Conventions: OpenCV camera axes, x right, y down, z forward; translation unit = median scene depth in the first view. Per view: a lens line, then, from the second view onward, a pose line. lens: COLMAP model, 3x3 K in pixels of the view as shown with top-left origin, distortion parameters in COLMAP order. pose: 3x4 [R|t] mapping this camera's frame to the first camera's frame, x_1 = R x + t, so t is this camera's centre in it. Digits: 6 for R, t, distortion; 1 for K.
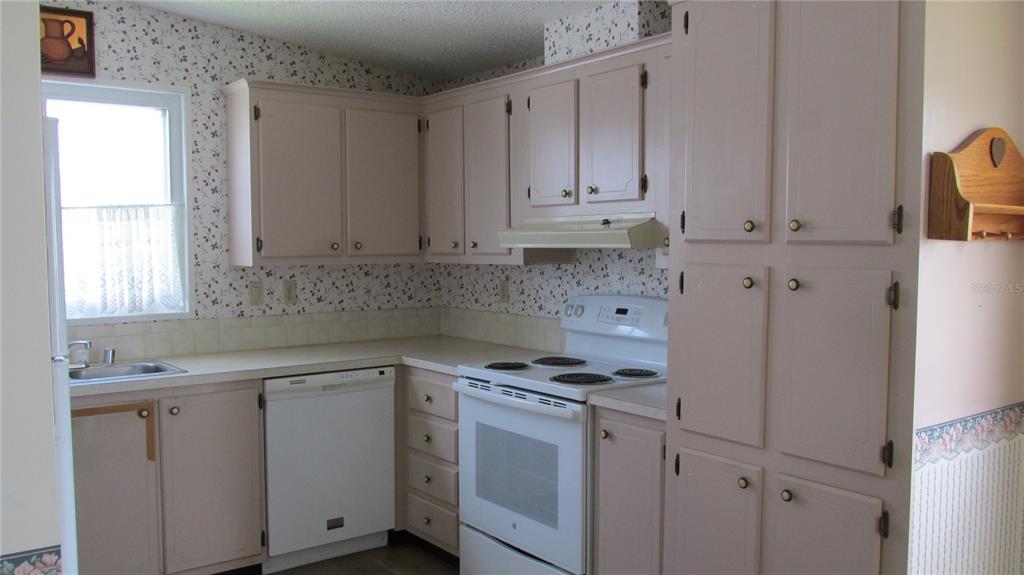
lens RADIAL K [[842.2, 0, 512.0], [0, 842.2, 287.5], [0, 0, 1]] dist [-0.048225, 0.010156]
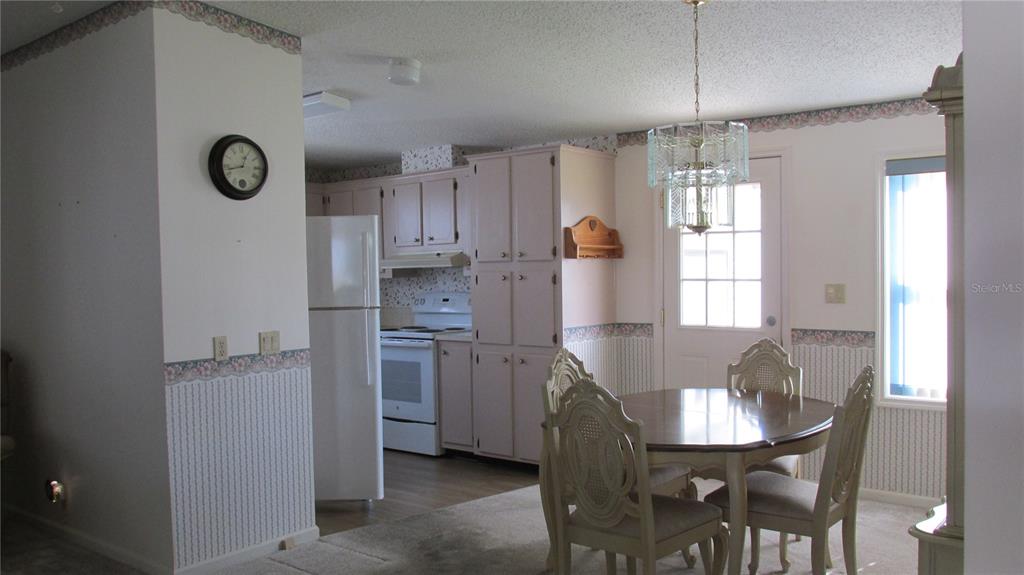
lens RADIAL K [[842.2, 0, 512.0], [0, 842.2, 287.5], [0, 0, 1]] dist [-0.048225, 0.010156]
pose [[0.968601, -0.026581, 0.247195, -0.231837], [0.035650, 0.998843, -0.032286, 0.078037], [-0.246050, 0.040085, 0.968428, -1.059370]]
